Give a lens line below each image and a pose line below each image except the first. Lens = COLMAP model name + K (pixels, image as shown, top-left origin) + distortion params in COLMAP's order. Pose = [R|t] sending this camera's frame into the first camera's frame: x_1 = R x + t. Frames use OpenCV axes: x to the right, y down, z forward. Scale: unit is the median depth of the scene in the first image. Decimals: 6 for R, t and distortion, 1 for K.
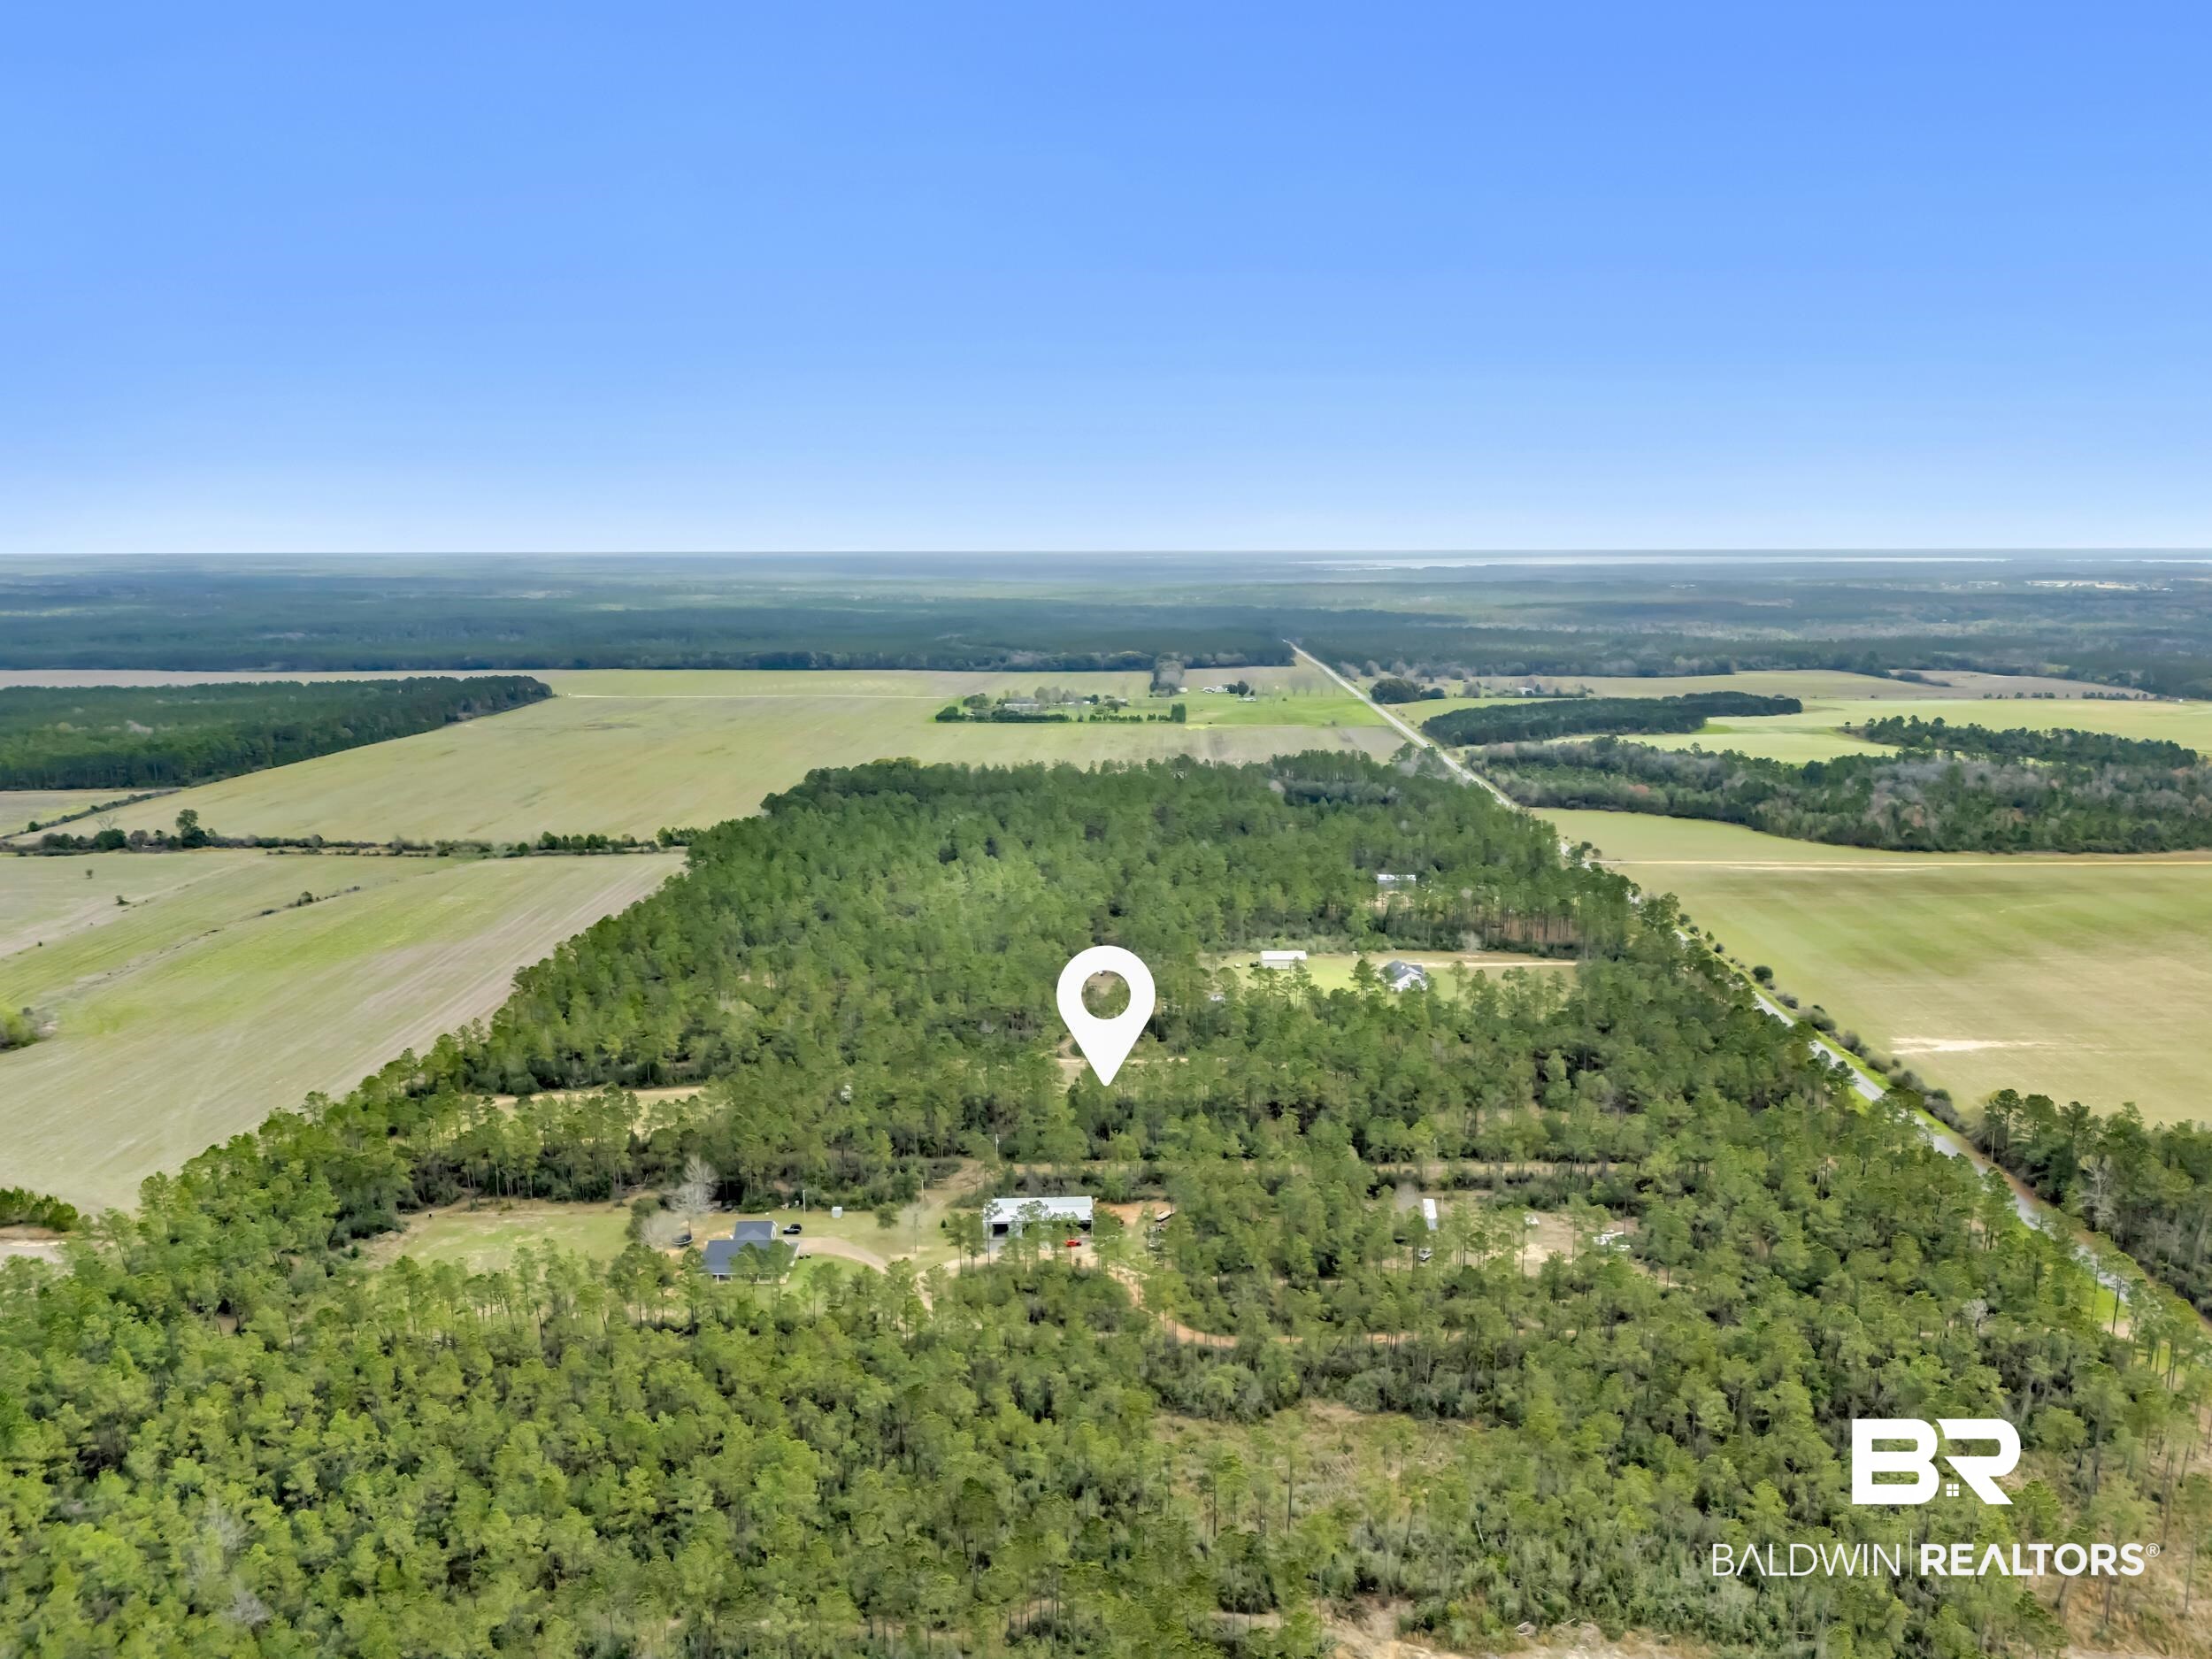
lens RADIAL K [[1617.1, 0, 1106.0], [0, 1617.1, 829.5], [0, 0, 1]] dist [0.080852, -0.074849]
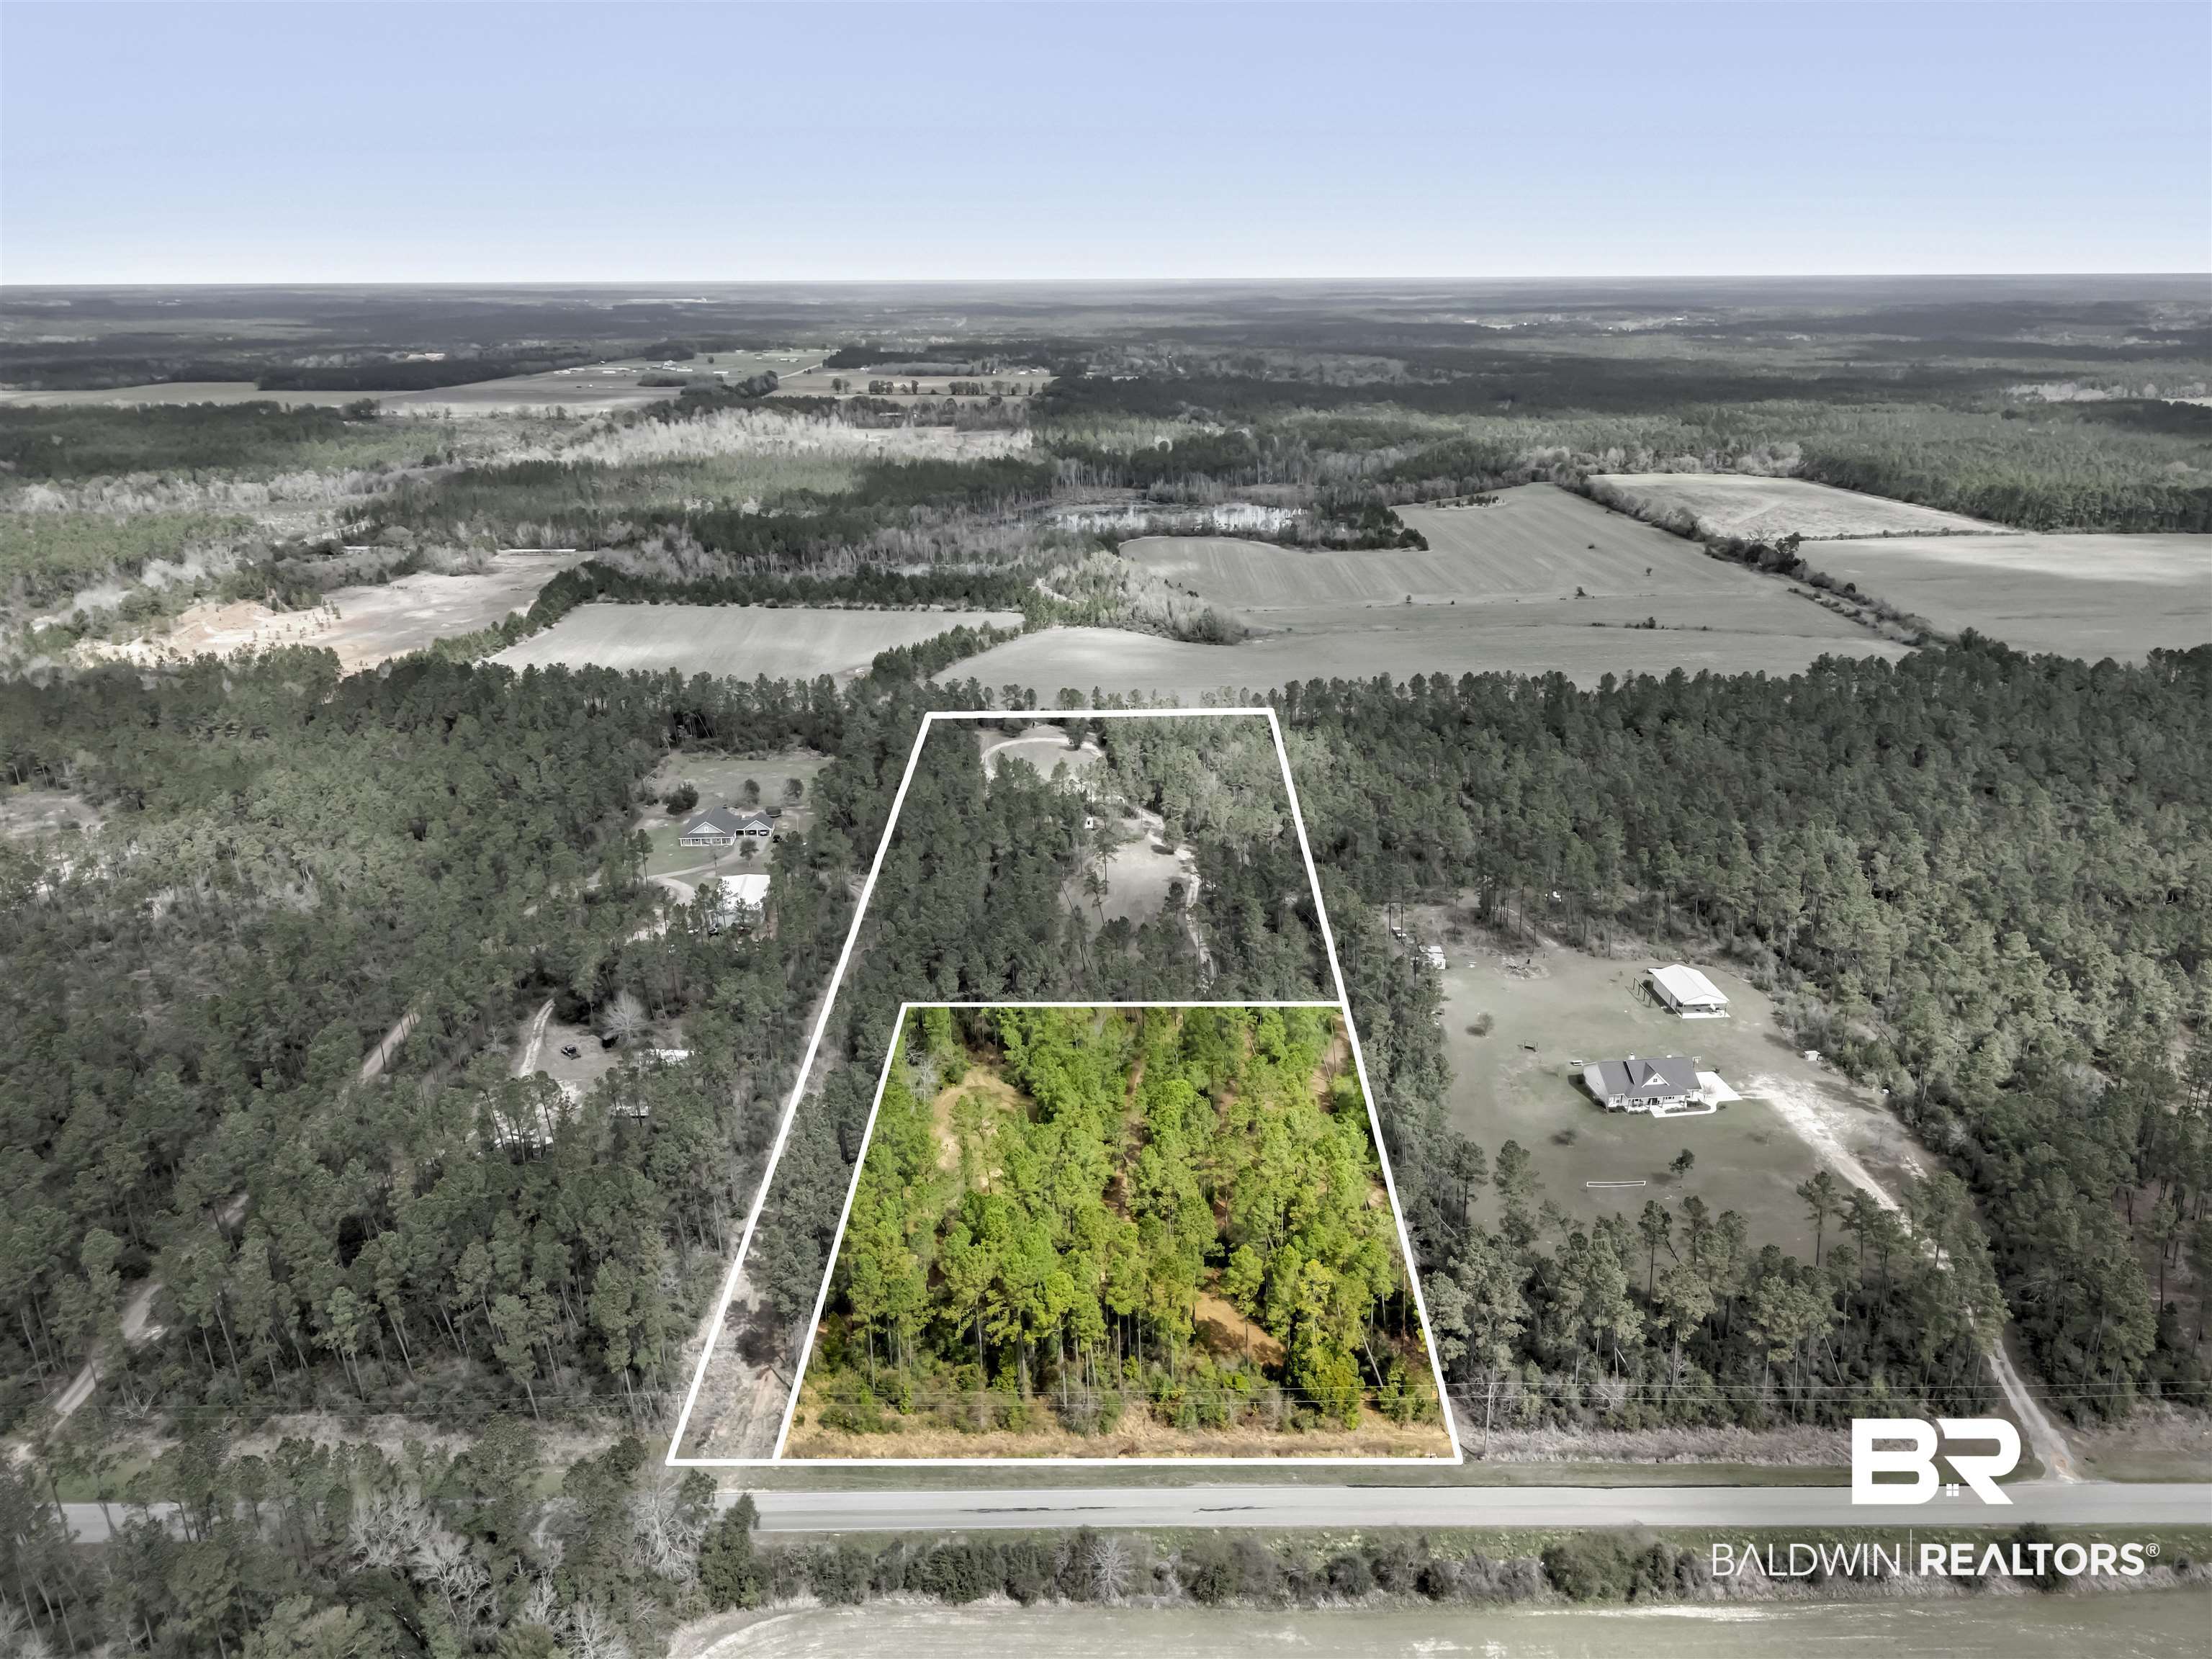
lens RADIAL K [[1611.9, 0, 1106.0], [0, 1611.9, 829.5], [0, 0, 1]] dist [0.080220, -0.083393]
pose [[0.047360, 0.325128, -0.944483, 0.267969], [-0.170632, 0.934280, 0.313059, -0.052312], [0.984196, 0.146333, 0.099724, 0.303539]]
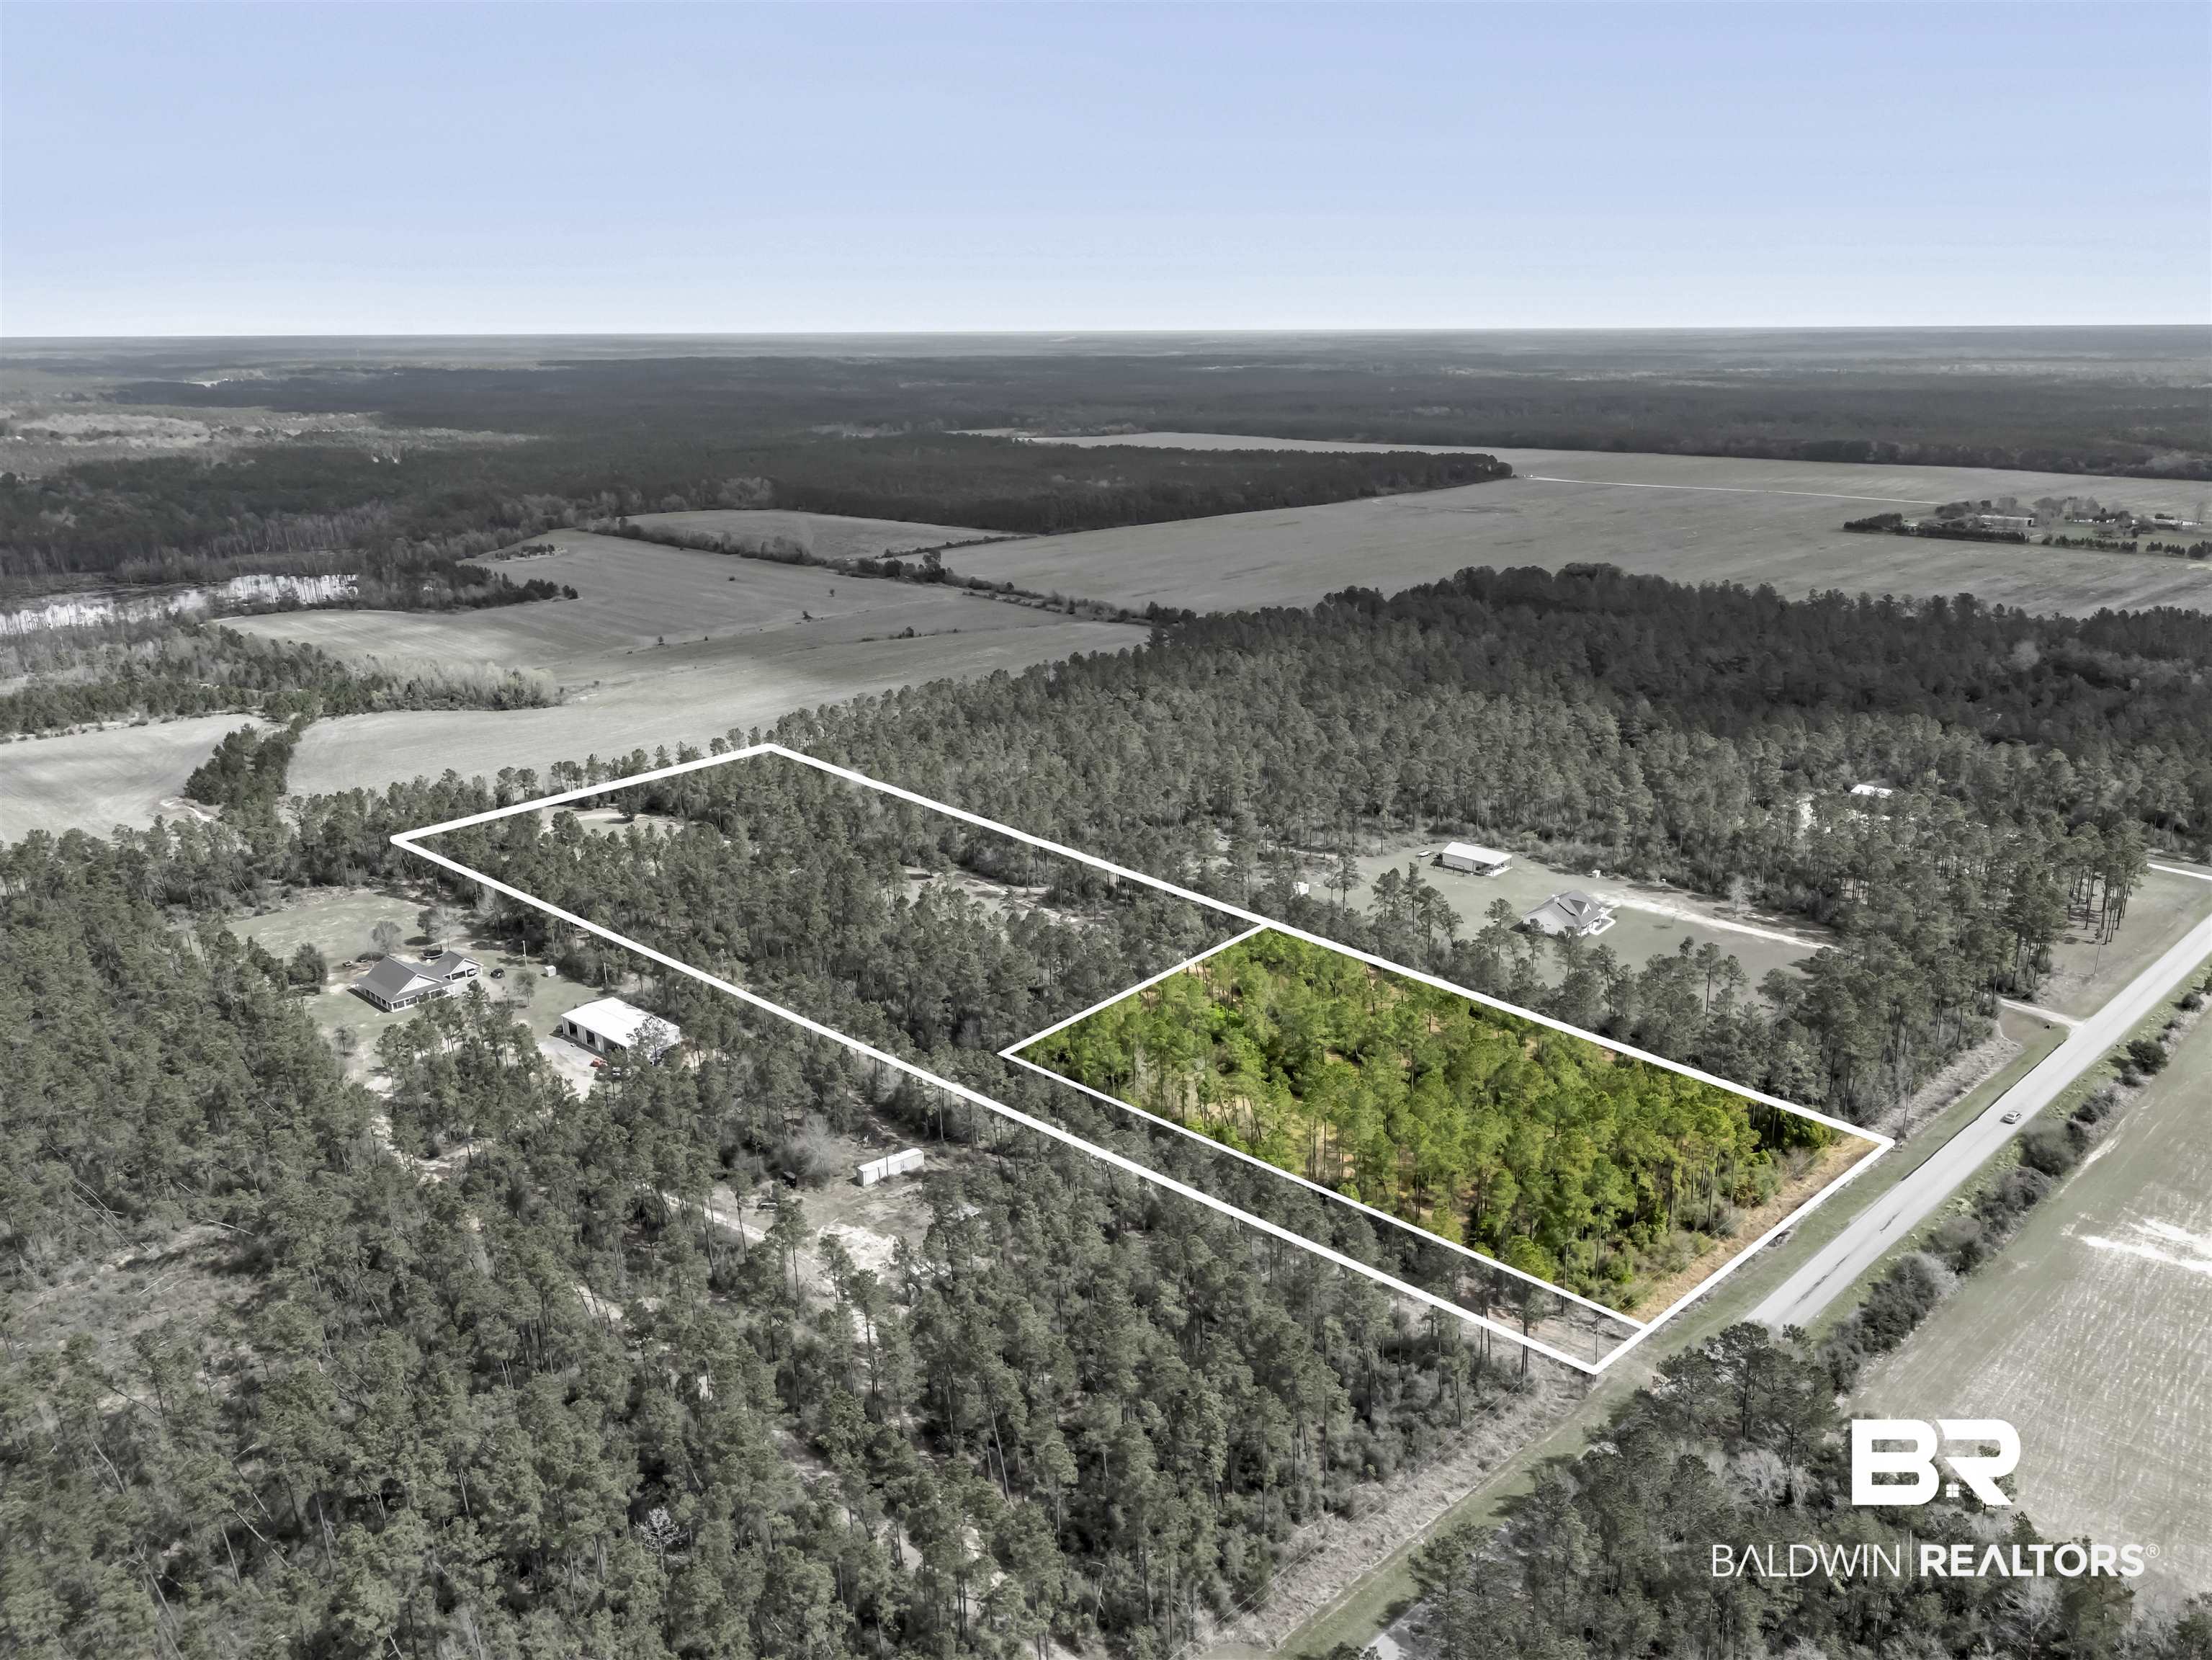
lens RADIAL K [[1607.6, 0, 1104.3], [0, 1607.6, 856.0], [0, 0, 1]] dist [0.078592, -0.066085]
pose [[0.722331, 0.213878, -0.657643, 0.199248], [-0.117804, 0.975129, 0.187739, -0.017207], [0.681440, -0.058137, 0.729561, 0.140606]]
